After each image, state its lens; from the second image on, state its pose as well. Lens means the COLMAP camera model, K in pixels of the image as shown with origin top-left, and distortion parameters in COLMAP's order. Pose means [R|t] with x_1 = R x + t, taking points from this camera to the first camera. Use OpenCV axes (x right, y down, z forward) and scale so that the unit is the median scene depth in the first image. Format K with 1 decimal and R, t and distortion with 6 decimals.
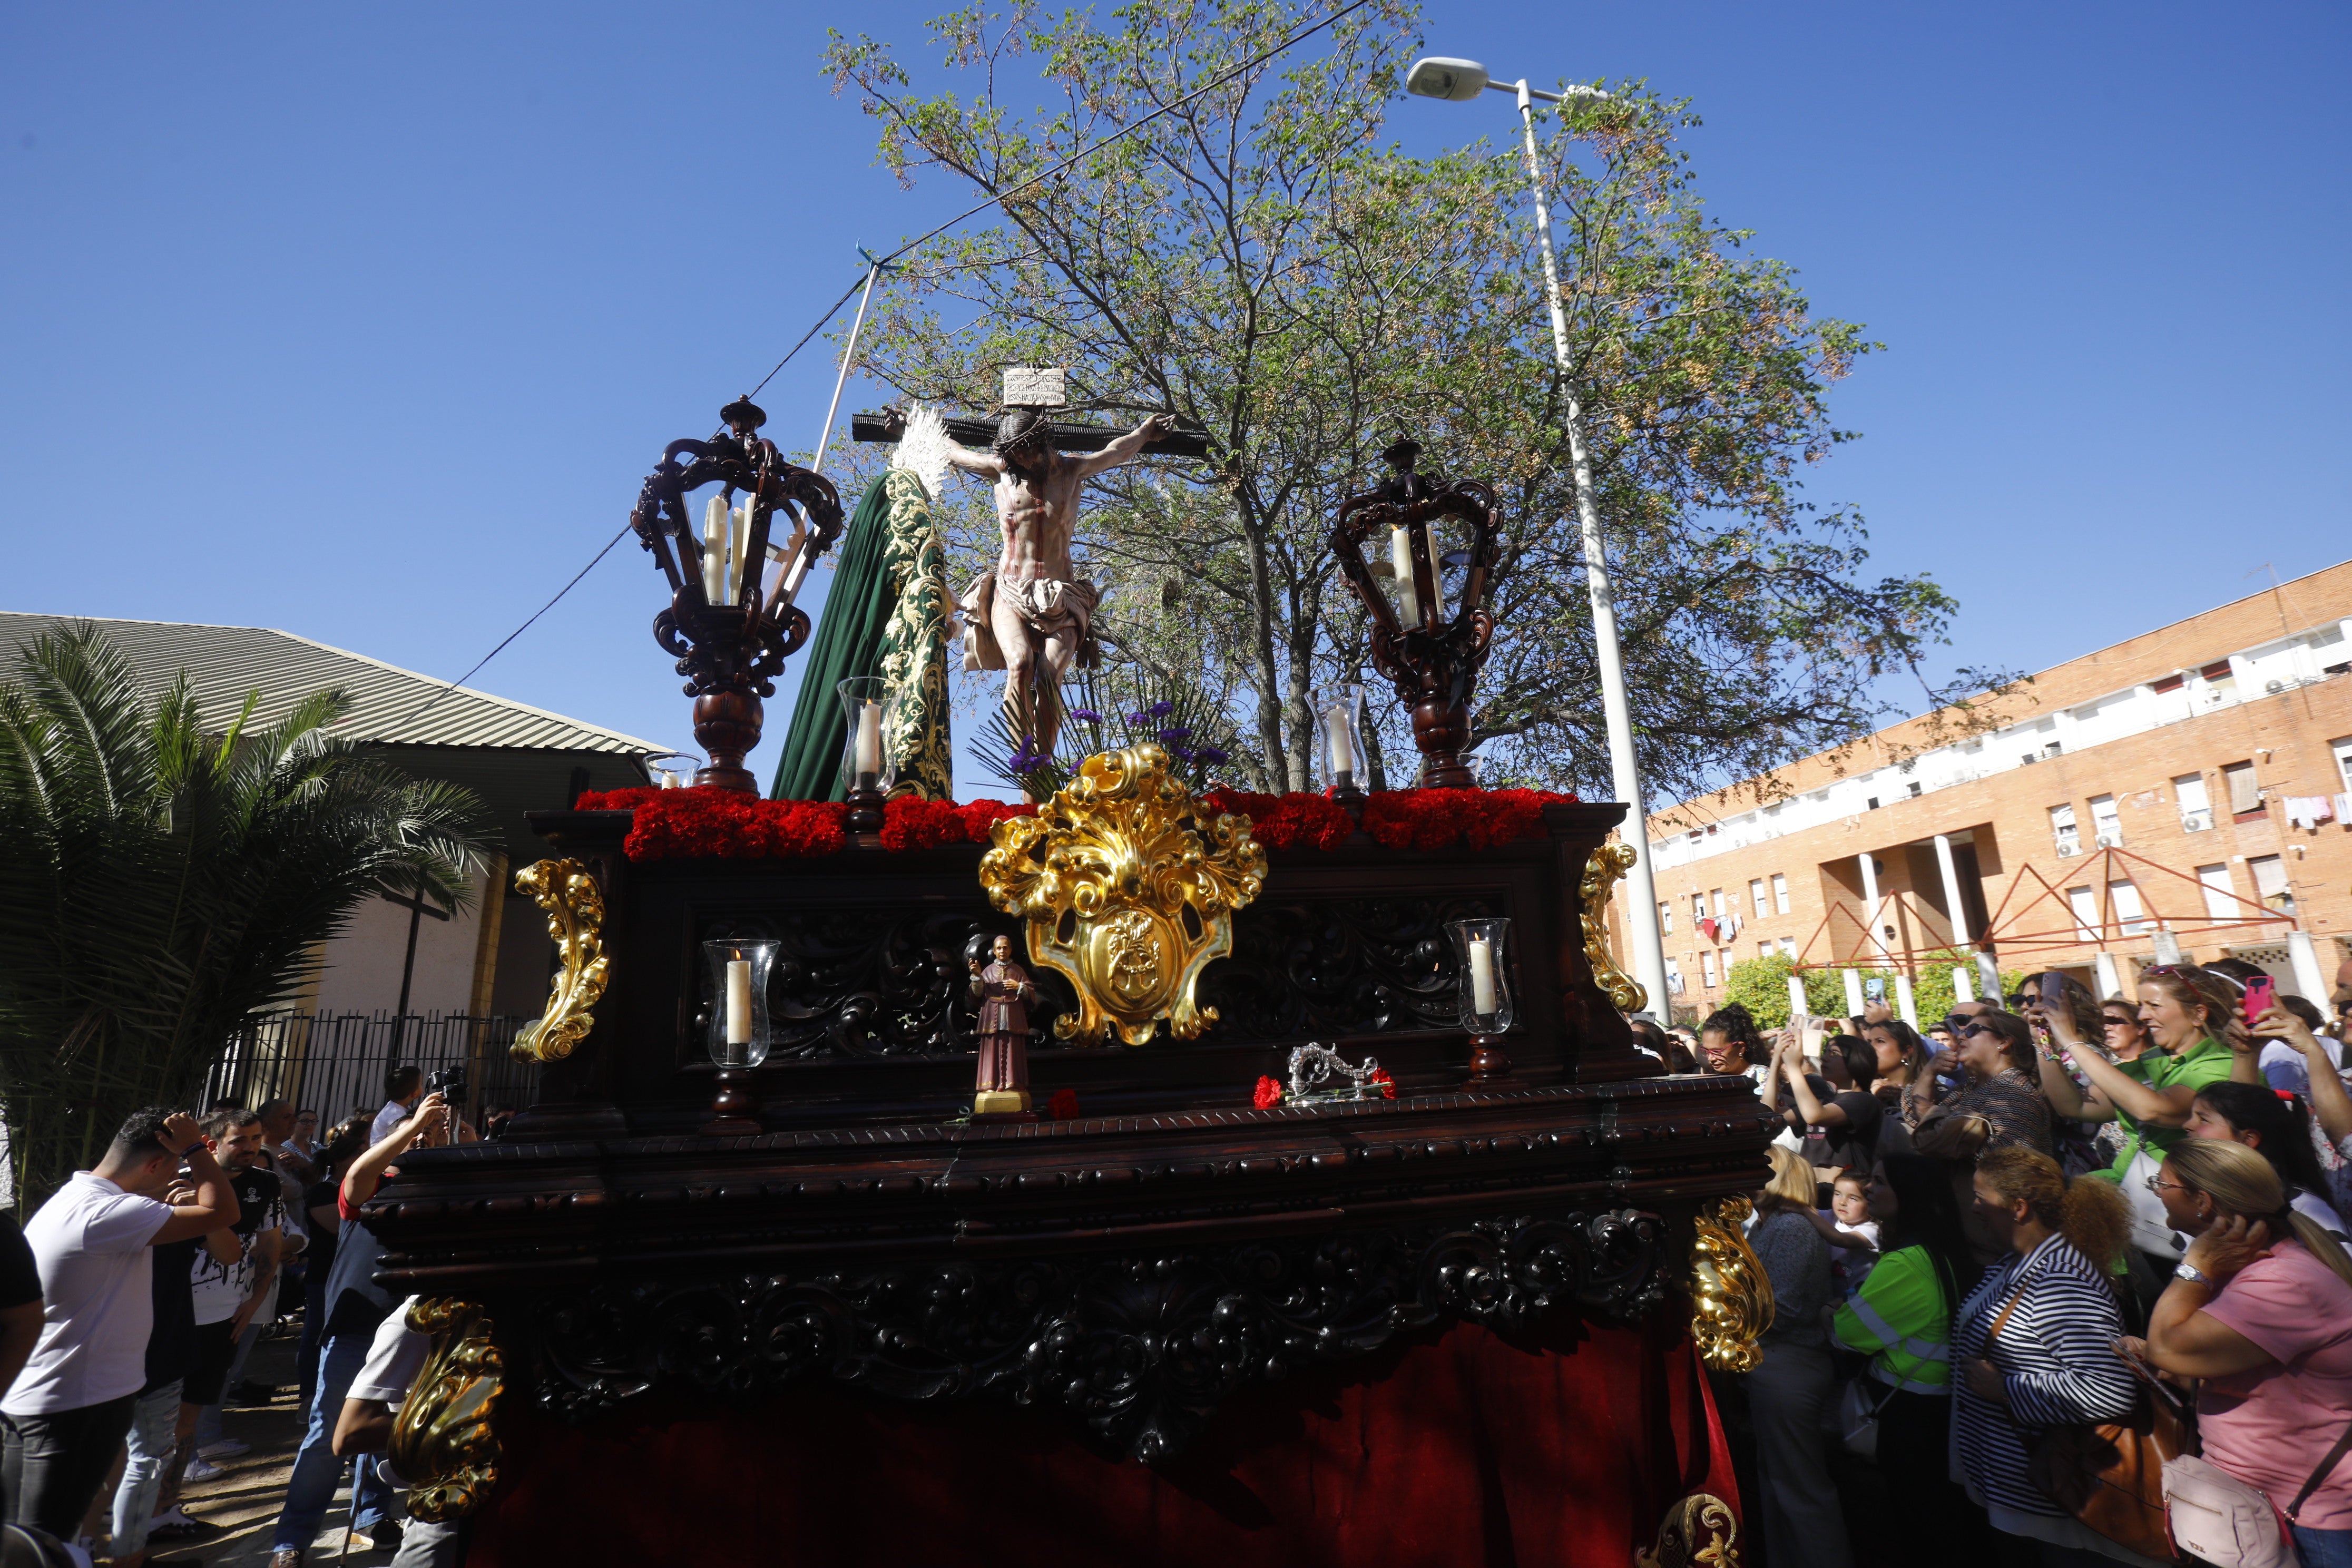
lens RADIAL K [[1133.1, 0, 1180.1], [0, 1133.1, 766.3], [0, 0, 1]] dist [-0.037487, 0.011379]
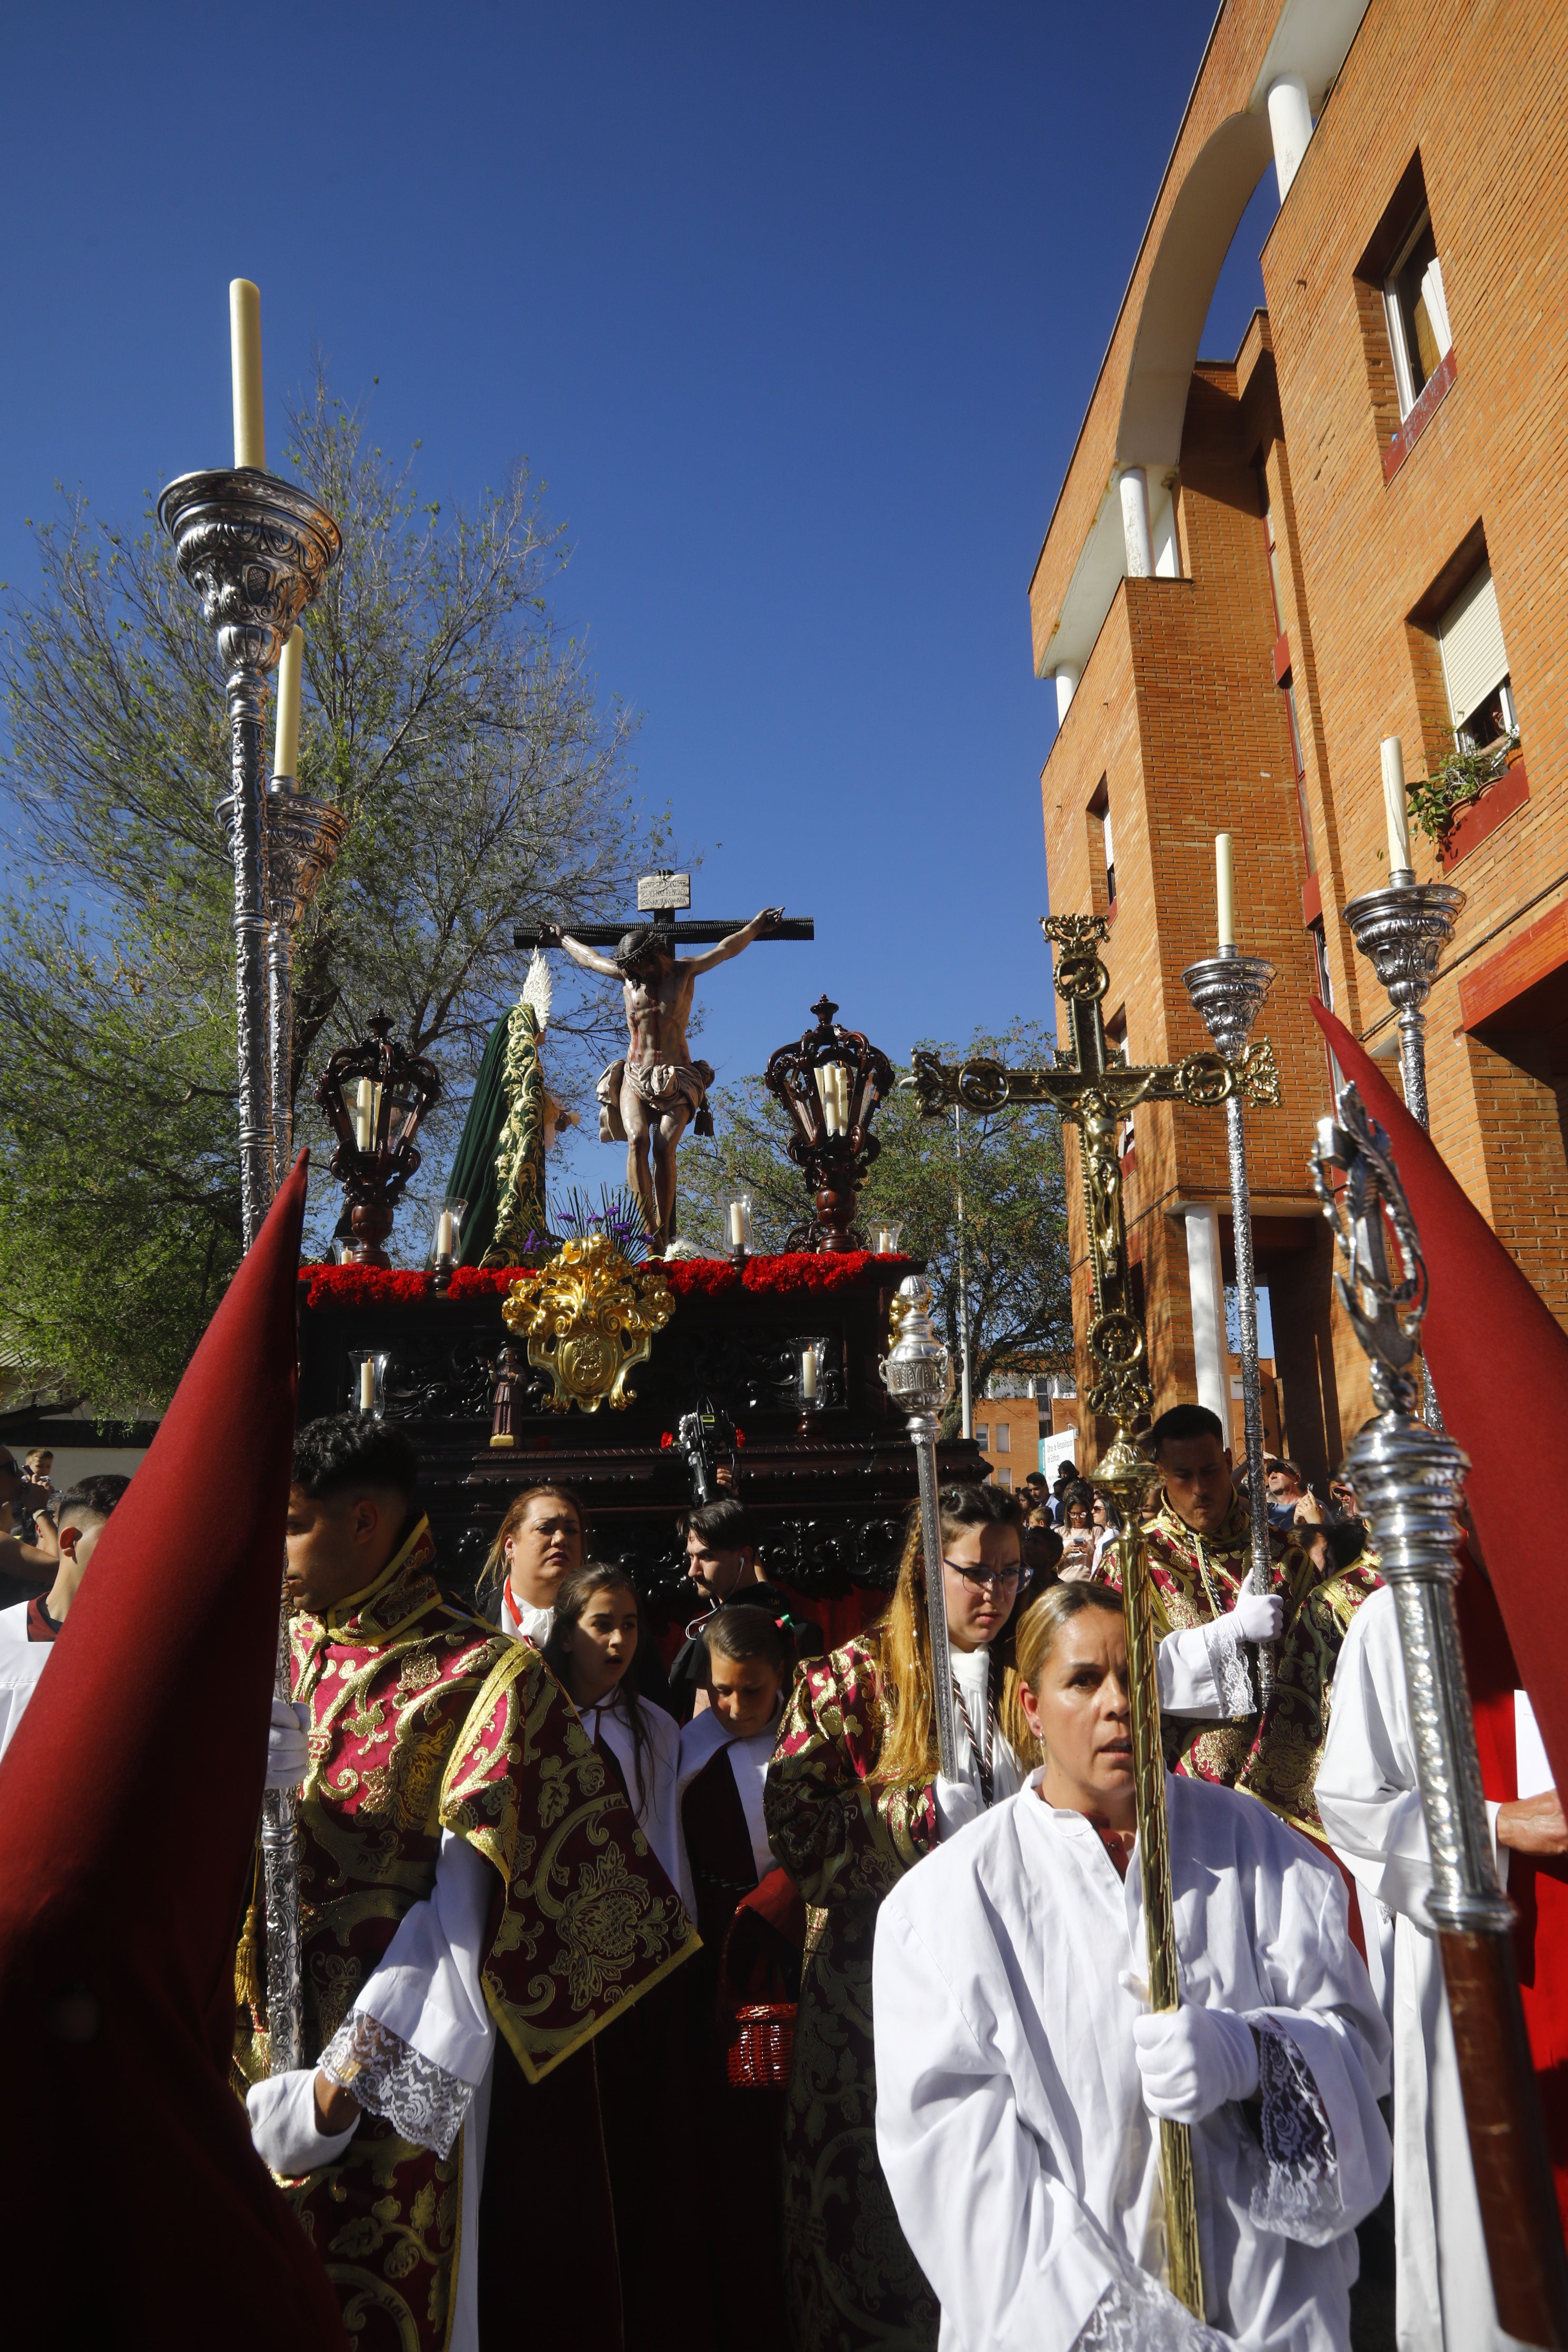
lens RADIAL K [[1392.2, 0, 784.6], [0, 1392.2, 1163.7], [0, 0, 1]] dist [-0.017487, 0.028573]
pose [[0.981420, -0.028225, -0.189784, 0.425810], [0.027648, 0.999602, -0.005689, -0.069790], [0.189869, 0.000336, 0.981809, -0.646449]]
